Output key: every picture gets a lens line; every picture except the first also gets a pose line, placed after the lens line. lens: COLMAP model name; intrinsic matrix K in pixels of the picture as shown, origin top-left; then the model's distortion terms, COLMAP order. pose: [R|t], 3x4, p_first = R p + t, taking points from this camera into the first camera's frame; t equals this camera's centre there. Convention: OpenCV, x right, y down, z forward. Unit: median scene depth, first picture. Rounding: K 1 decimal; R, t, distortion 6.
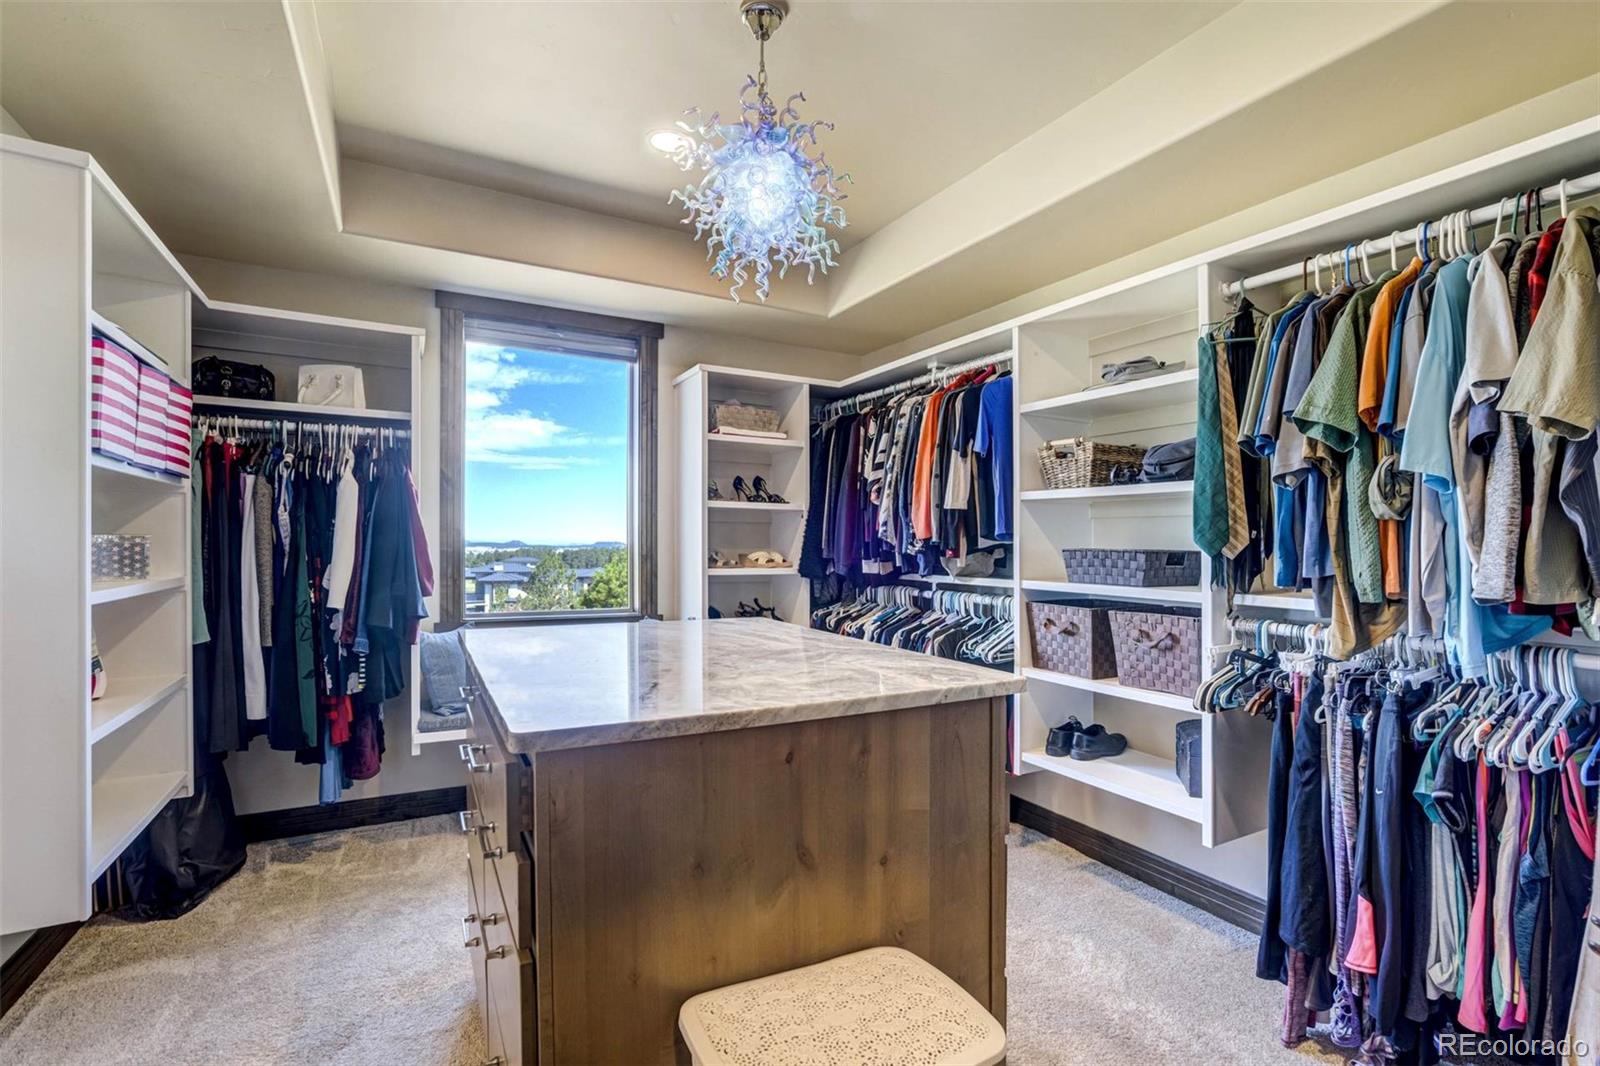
lens RADIAL K [[747.4, 0, 805.0], [0, 747.4, 534.8], [0, 0, 1]] dist [-0.045012, 0.021658]
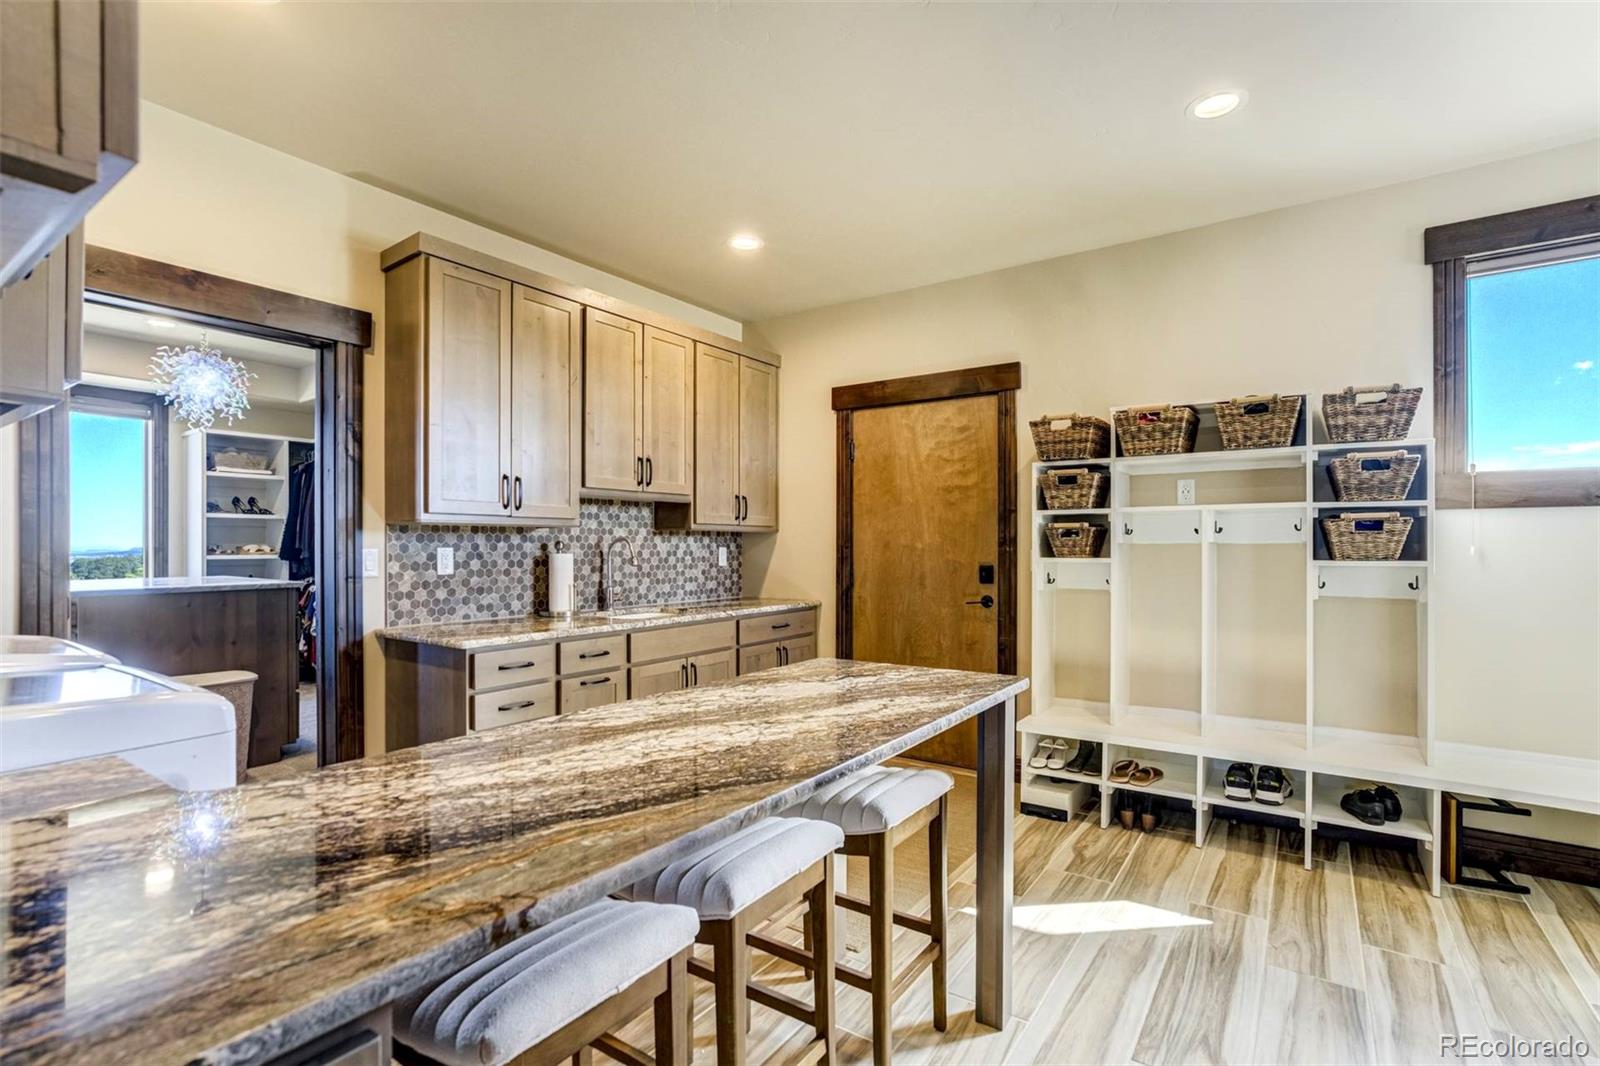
lens RADIAL K [[747.4, 0, 805.0], [0, 747.4, 534.8], [0, 0, 1]] dist [-0.045012, 0.021658]
pose [[0.890735, 0.004818, 0.454498, 0.282918], [-0.002220, 0.999978, -0.006249, 0.007899], [-0.454518, 0.004557, 0.890726, -0.925759]]
